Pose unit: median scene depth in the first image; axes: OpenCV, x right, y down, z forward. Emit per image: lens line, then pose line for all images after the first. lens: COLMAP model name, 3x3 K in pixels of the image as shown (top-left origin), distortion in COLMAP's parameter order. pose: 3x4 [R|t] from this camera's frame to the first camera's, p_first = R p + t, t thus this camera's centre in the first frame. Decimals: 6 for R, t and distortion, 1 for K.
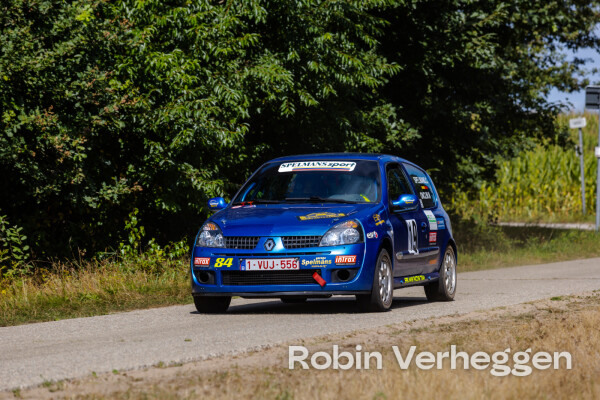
lens RADIAL K [[3774.7, 0, 300.0], [0, 3774.7, 200.0], [0, 0, 1]] dist [-0.551343, 7.094754]
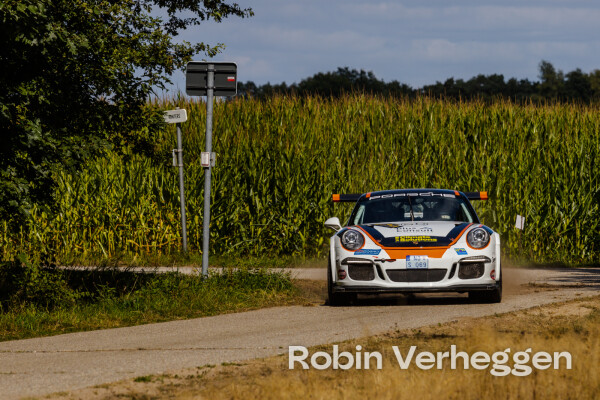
lens RADIAL K [[4116.3, 0, 300.0], [0, 4116.3, 200.0], [0, 0, 1]] dist [0.118158, -25.117033]
pose [[0.994314, -0.002346, 0.106464, 0.017925], [0.002574, 0.999995, -0.002002, -0.004080], [-0.106459, 0.002265, 0.994315, 0.269967]]
